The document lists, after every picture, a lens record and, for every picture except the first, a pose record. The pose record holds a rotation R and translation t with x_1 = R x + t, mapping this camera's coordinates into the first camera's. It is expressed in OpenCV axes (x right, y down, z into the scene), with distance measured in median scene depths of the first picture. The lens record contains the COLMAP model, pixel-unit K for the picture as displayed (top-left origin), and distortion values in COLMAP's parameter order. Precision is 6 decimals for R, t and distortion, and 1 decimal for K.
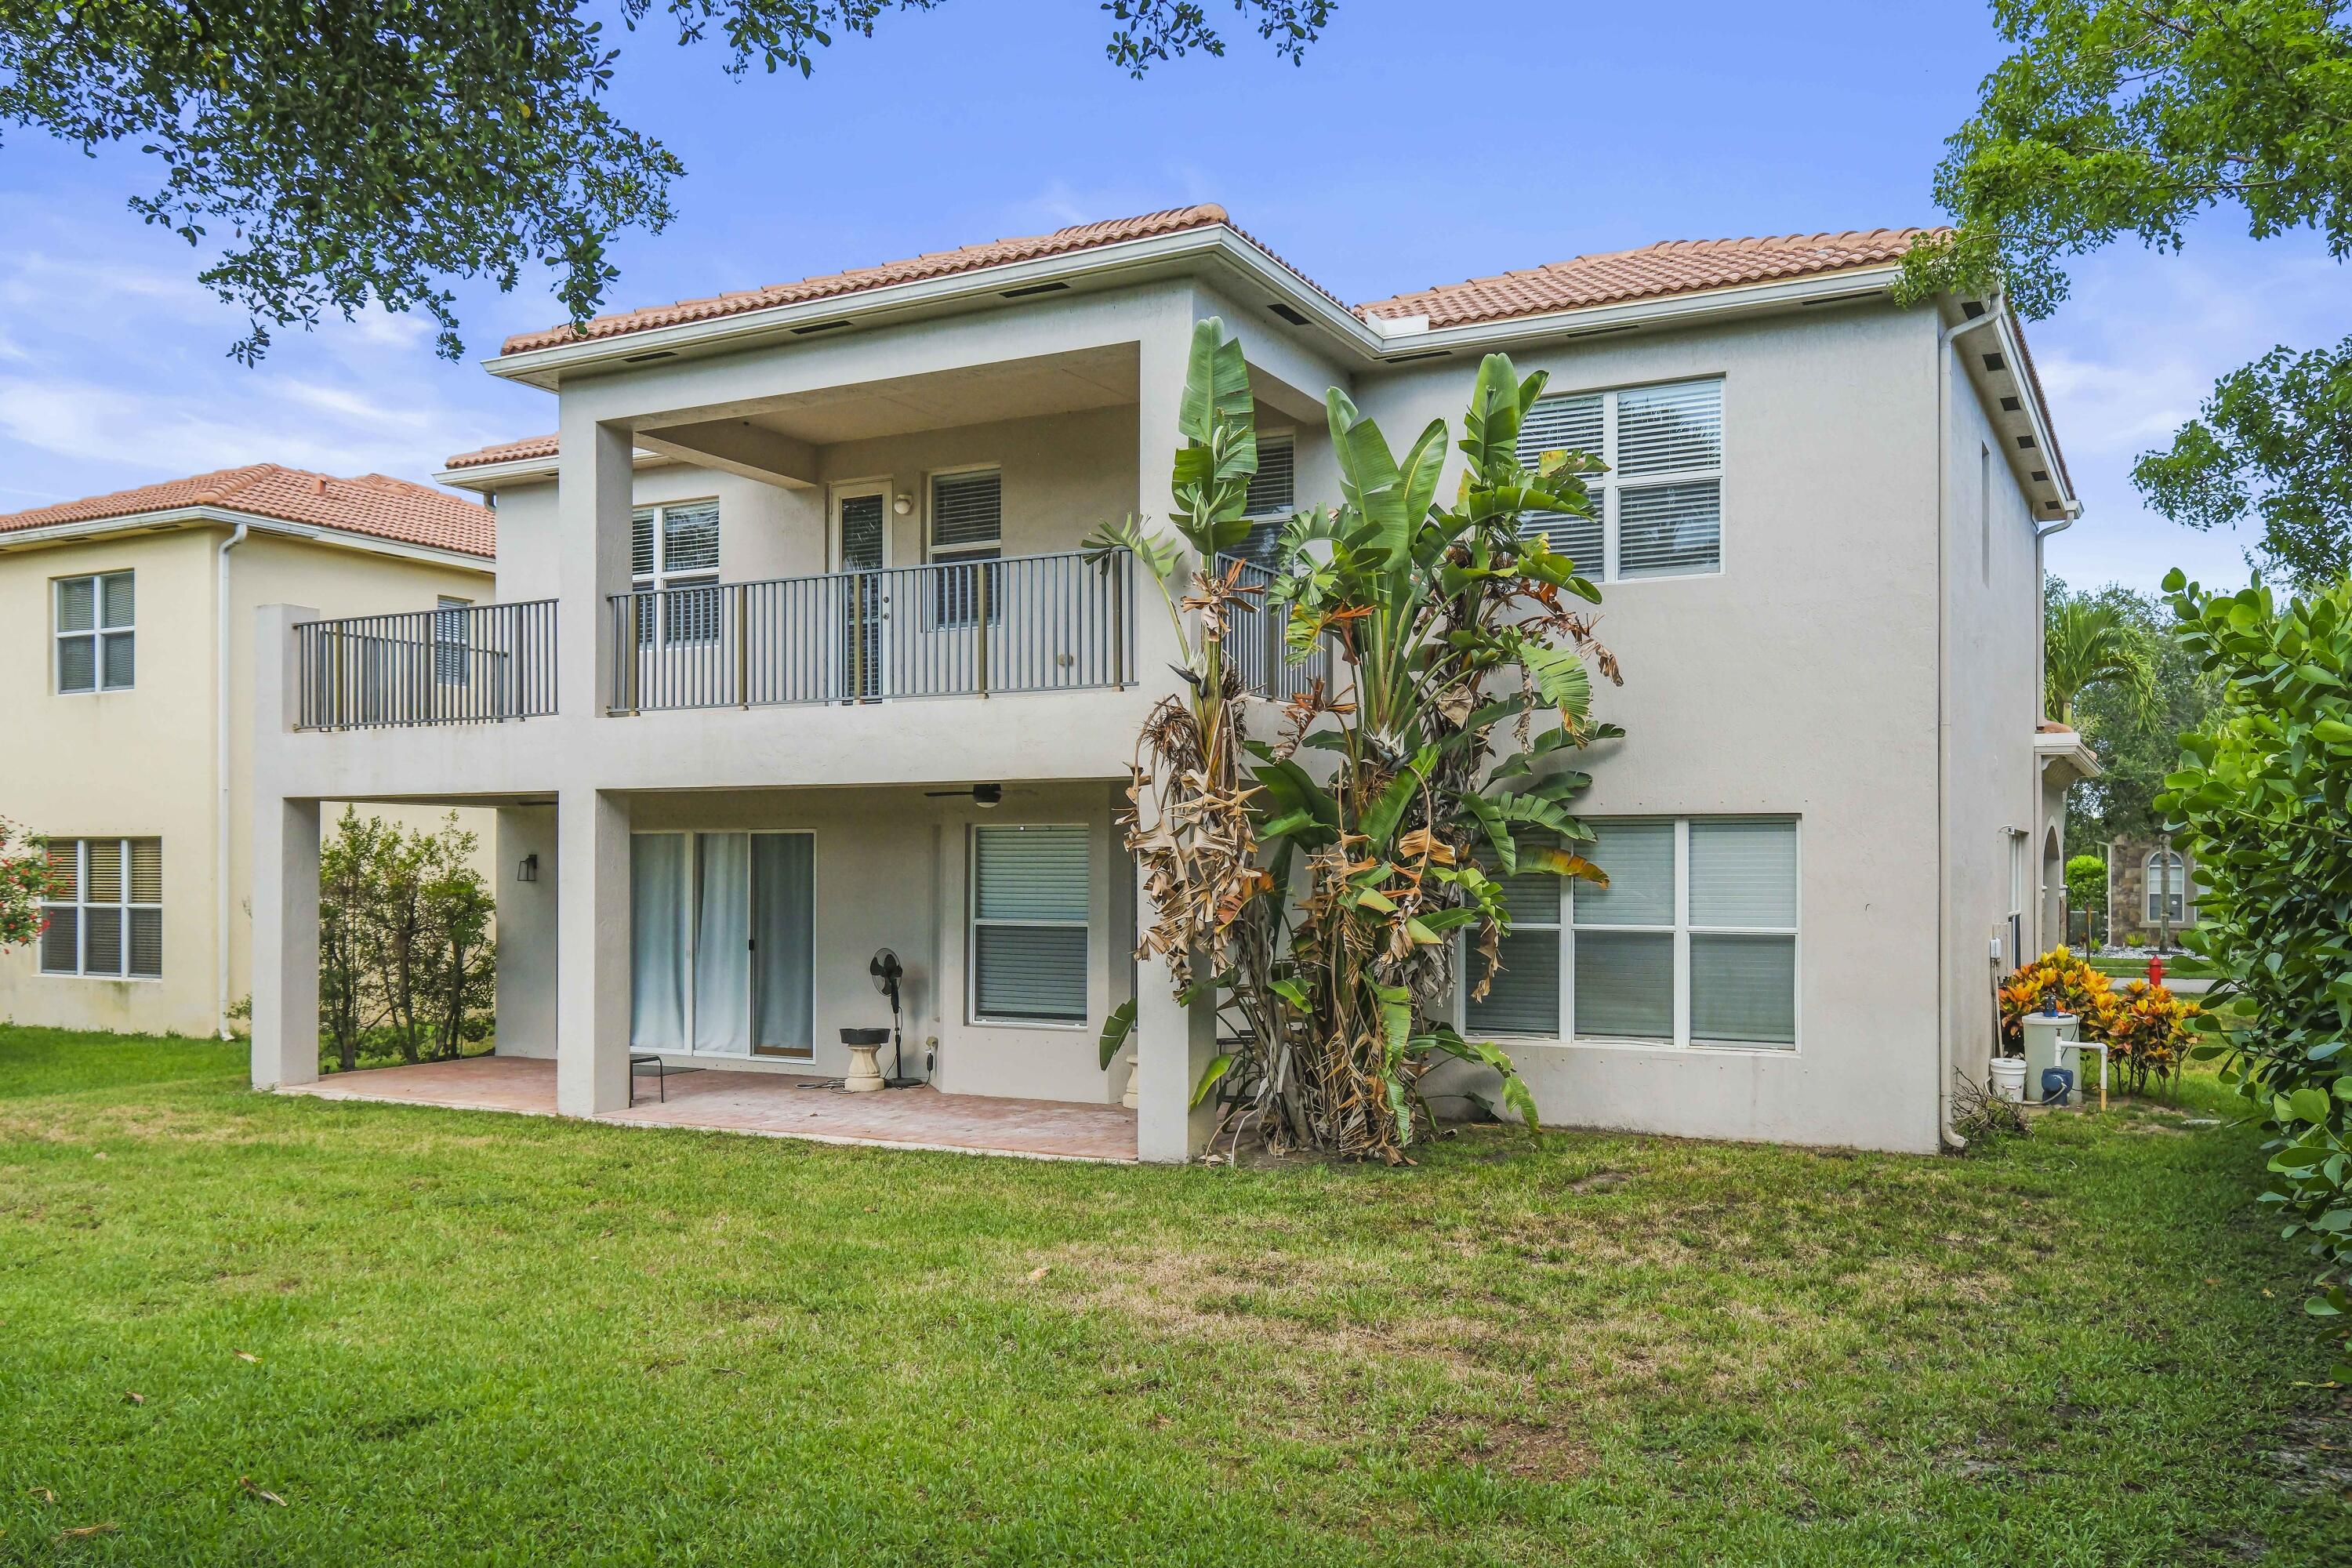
lens RADIAL K [[1870.5, 0, 1176.9], [0, 1870.5, 828.2], [0, 0, 1]] dist [0.031154, -0.000693]
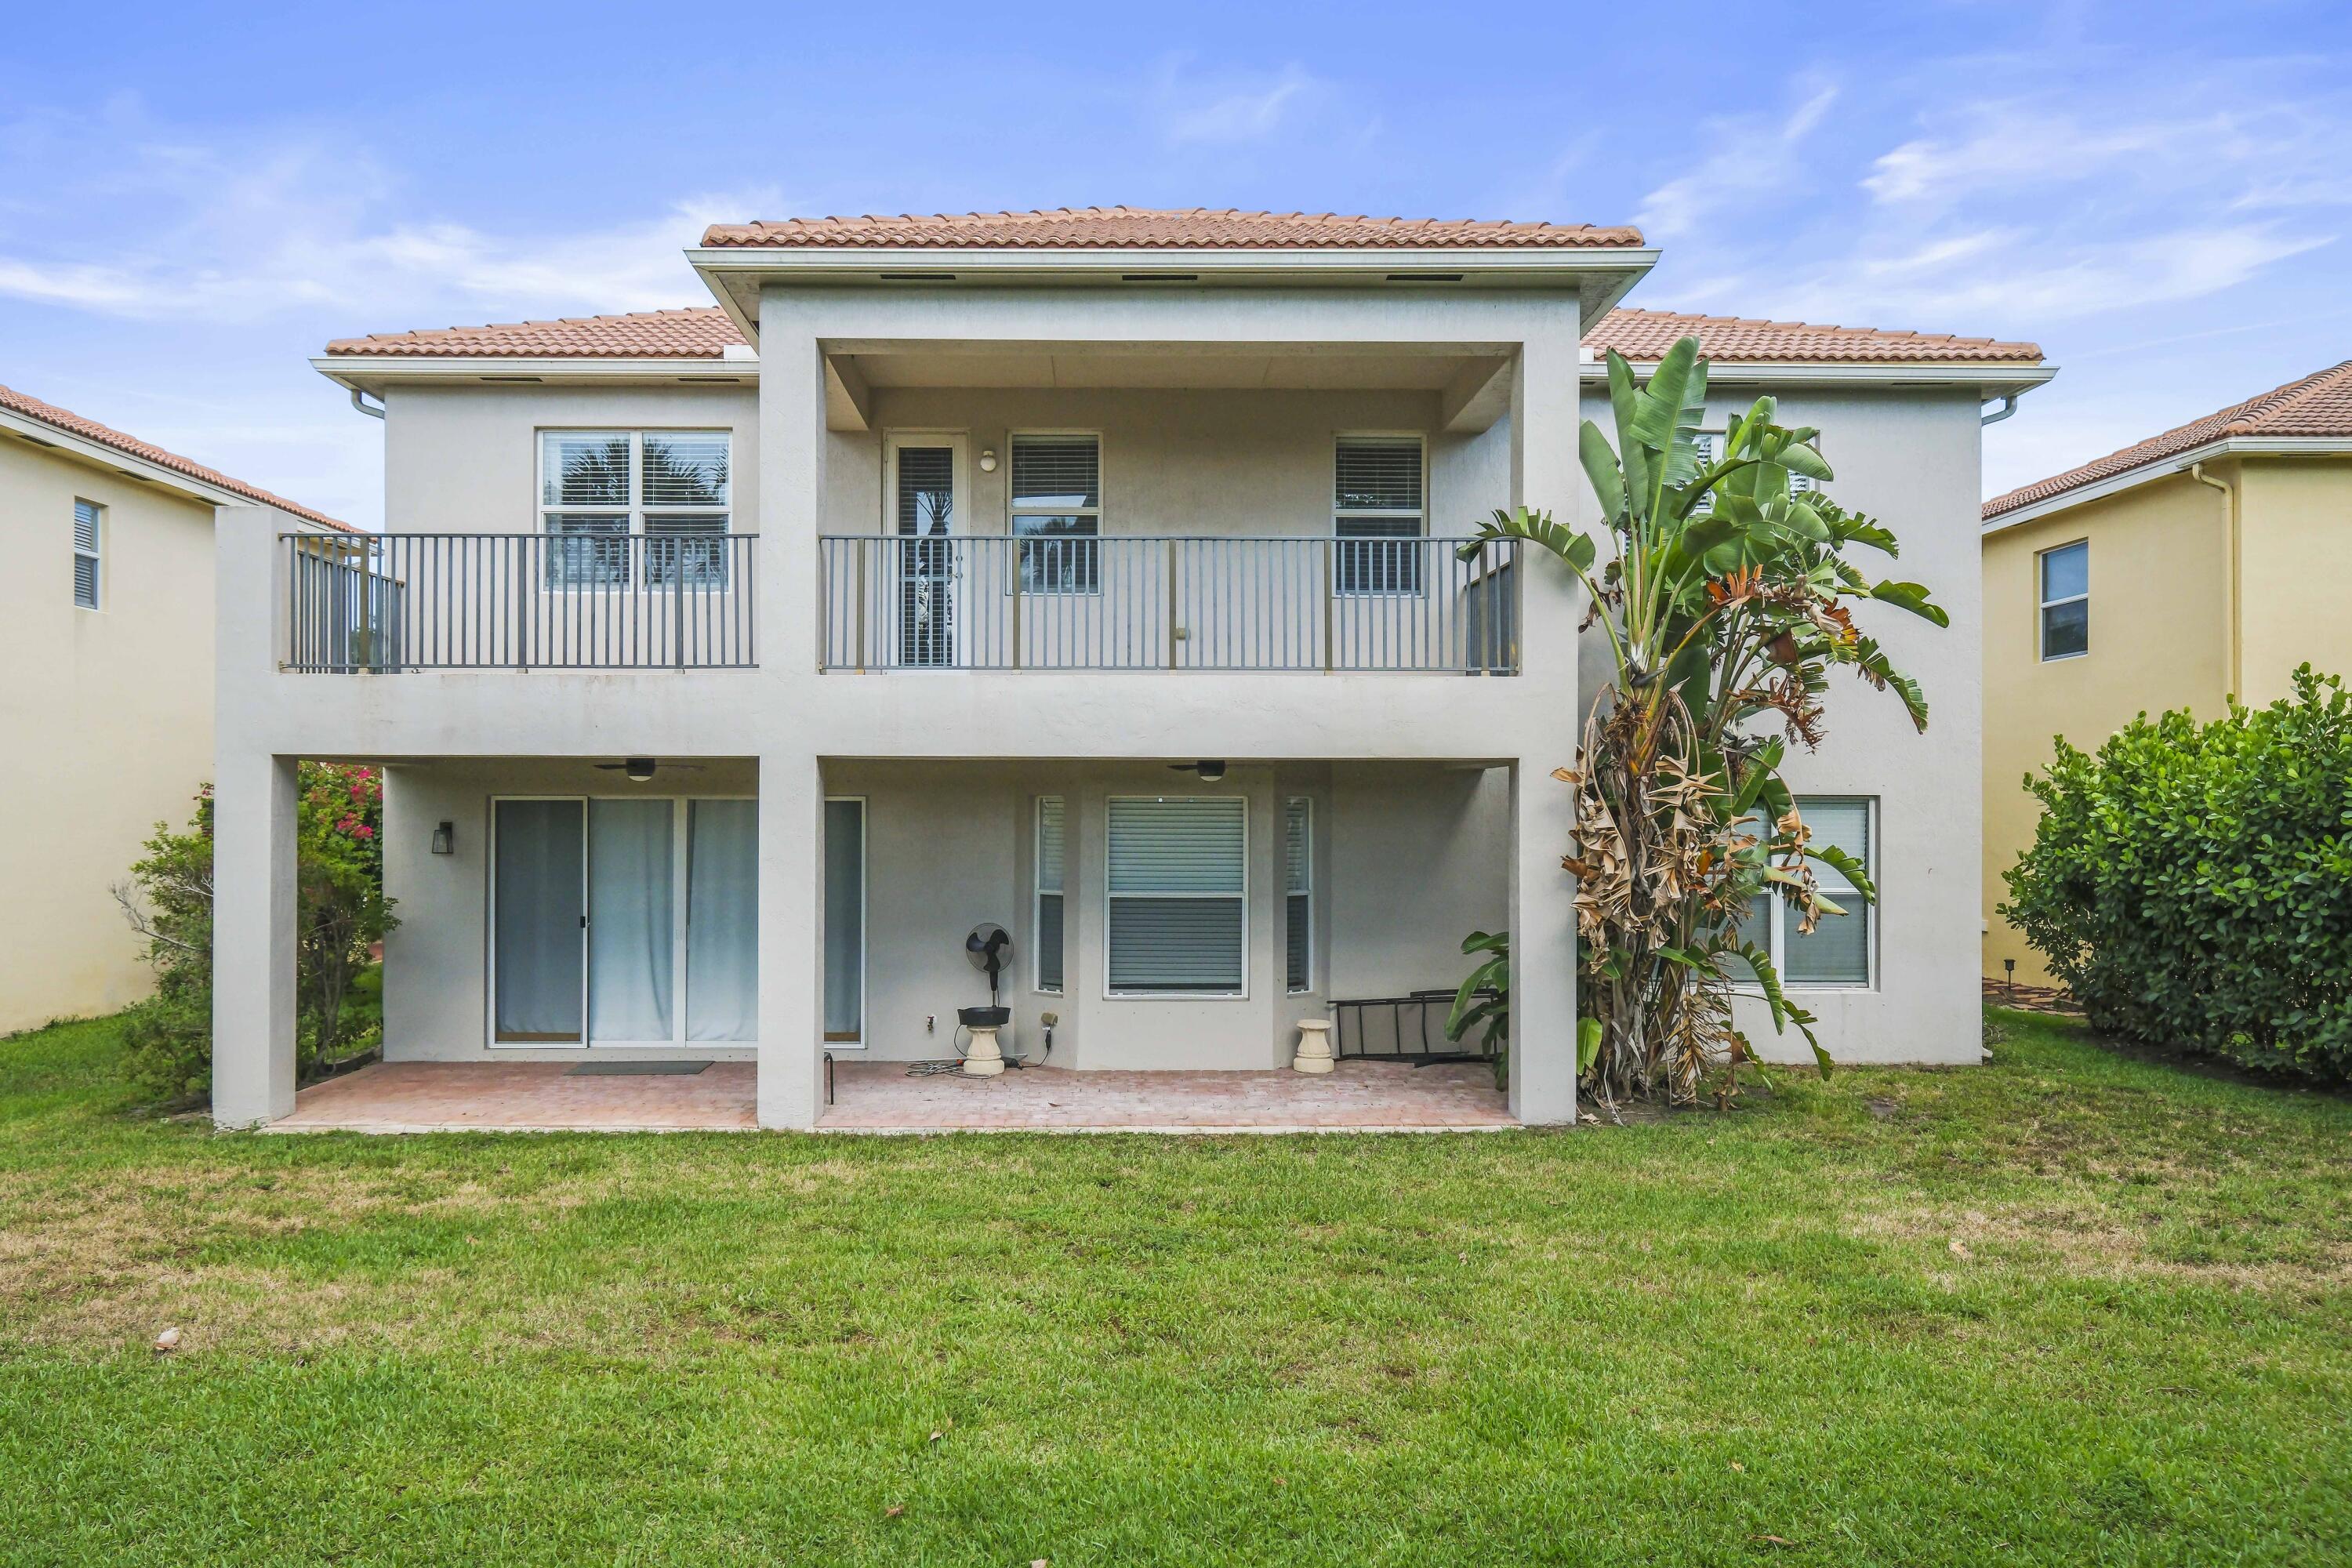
lens RADIAL K [[1639.7, 0, 1176.0], [0, 1639.7, 784.0], [0, 0, 1]] dist [0.003574, 0.001627]
pose [[0.876519, 0.011150, 0.481238, -0.495659], [-0.012311, 0.999924, -0.000746, -0.007892], [-0.481210, -0.005271, 0.876590, 0.226926]]
